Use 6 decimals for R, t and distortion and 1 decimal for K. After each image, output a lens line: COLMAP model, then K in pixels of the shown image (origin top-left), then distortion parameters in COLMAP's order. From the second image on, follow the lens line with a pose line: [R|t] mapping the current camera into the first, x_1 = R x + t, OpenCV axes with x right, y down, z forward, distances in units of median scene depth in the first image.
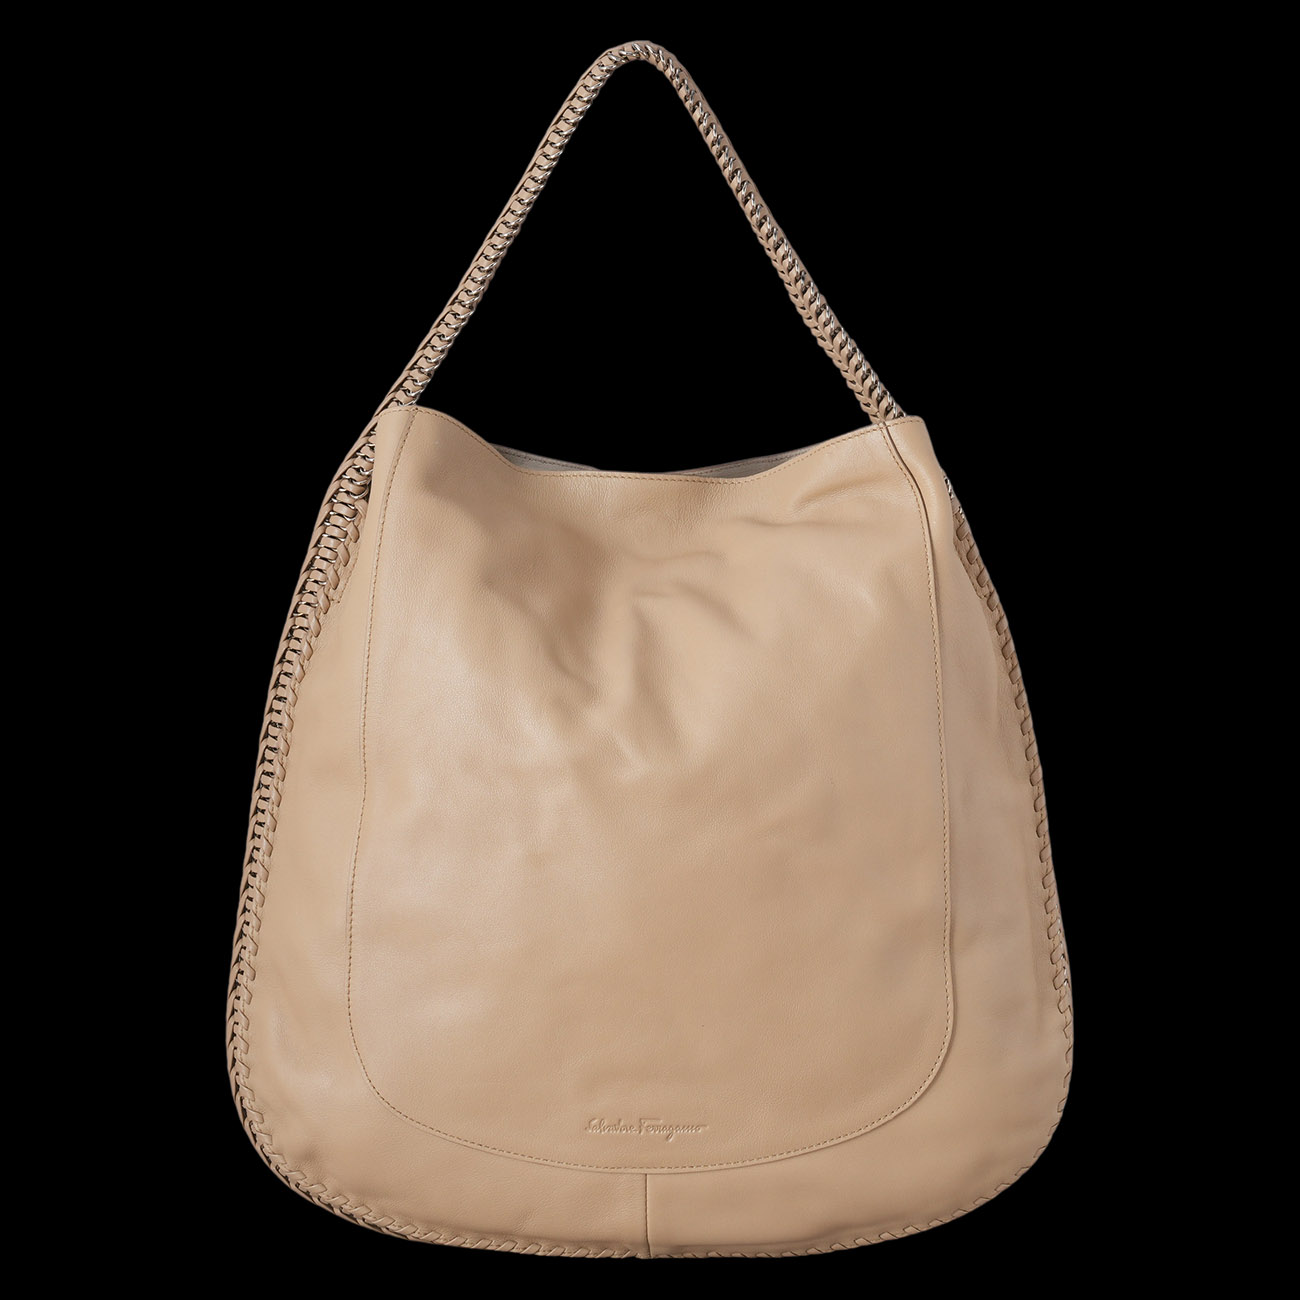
lens RADIAL K [[3272.4, 0, 647.9], [0, 3272.4, 642.4], [0, 0, 1]] dist [0.124025, 0.000000]
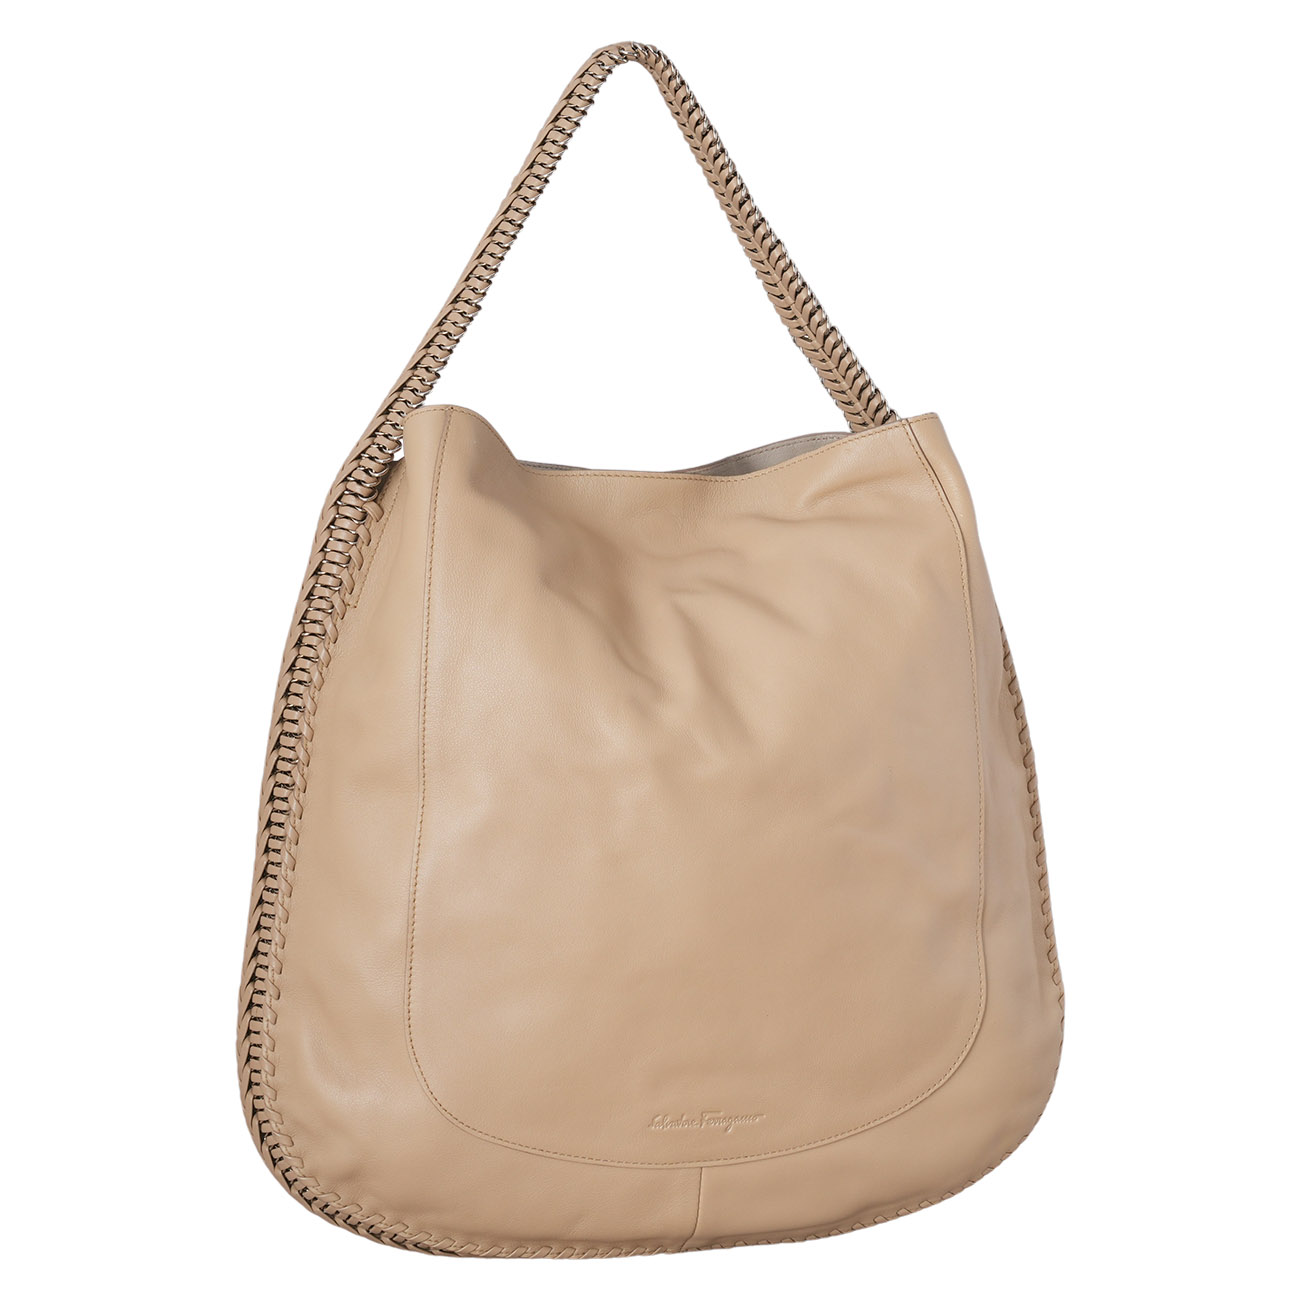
lens RADIAL K [[3235.0, 0, 652.2], [0, 3235.0, 656.4], [0, 0, 1]] dist [0.138035, 0.000000]
pose [[0.954467, -0.026384, 0.297148, -0.306331], [0.027767, 0.999614, -0.000432, 0.005470], [-0.297022, 0.008663, 0.954831, 0.053775]]
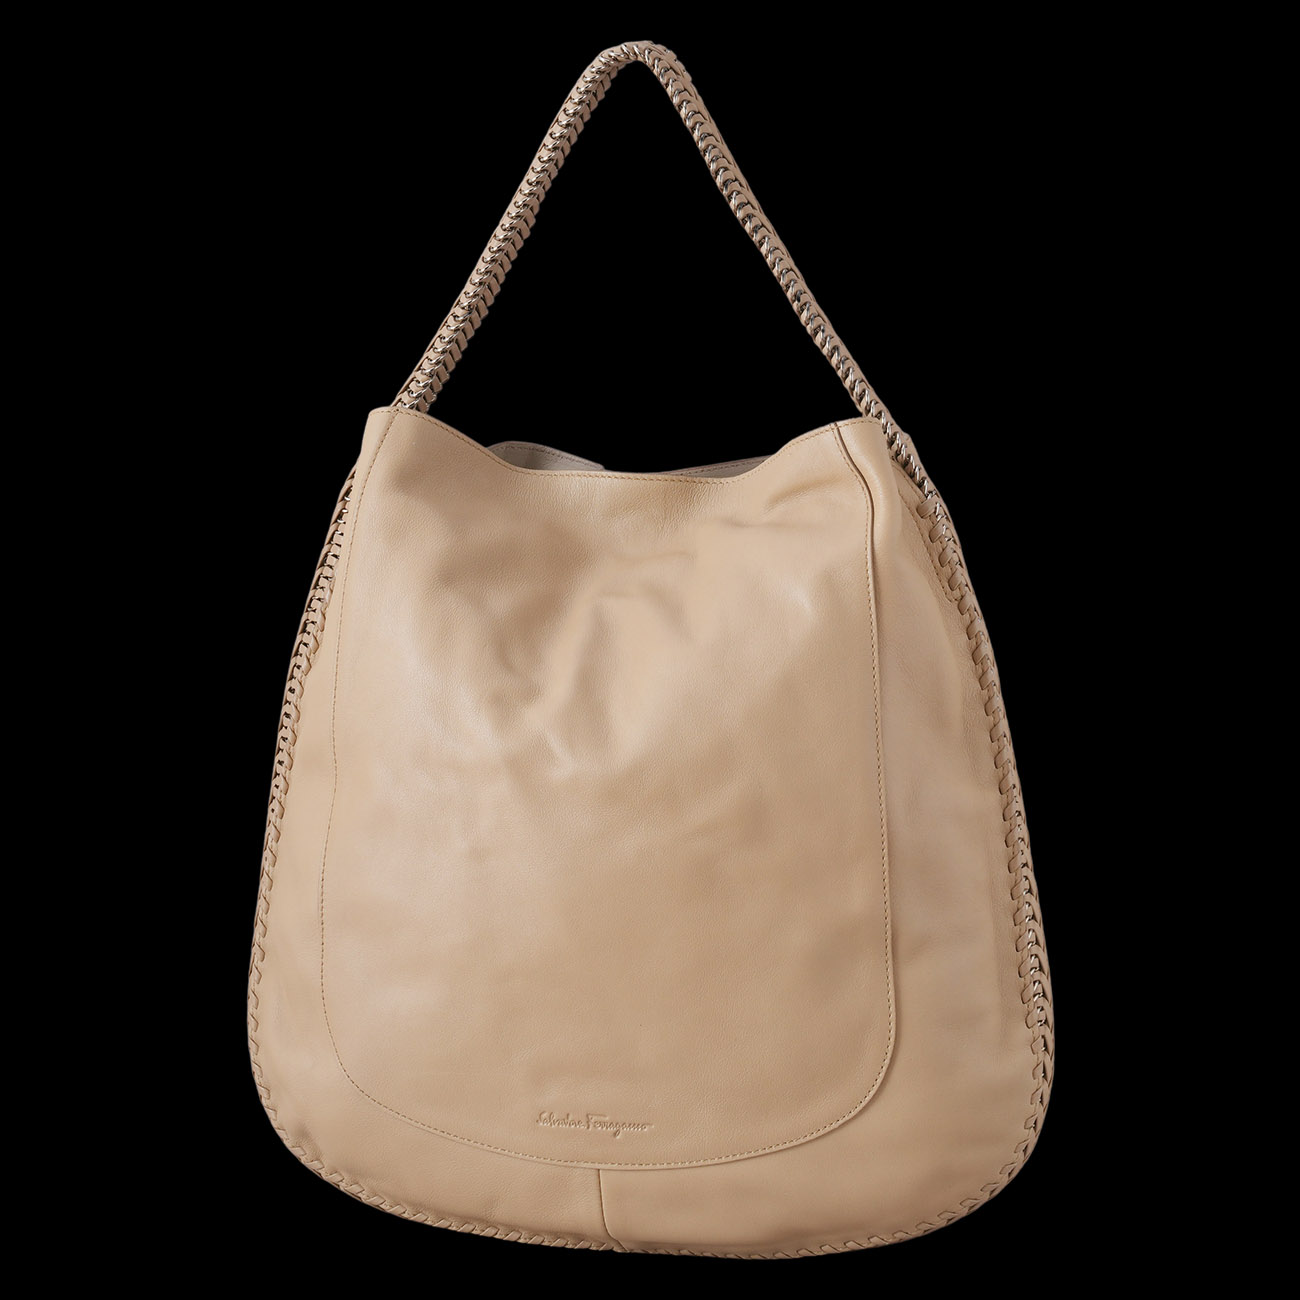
lens RADIAL K [[3235.0, 0, 653.2], [0, 3235.0, 648.2], [0, 0, 1]] dist [0.138035, 0.000000]
pose [[0.967623, 0.015784, -0.251906, 0.264420], [-0.012897, 0.999831, 0.013109, -0.011337], [0.252071, -0.009436, 0.967663, 0.040762]]
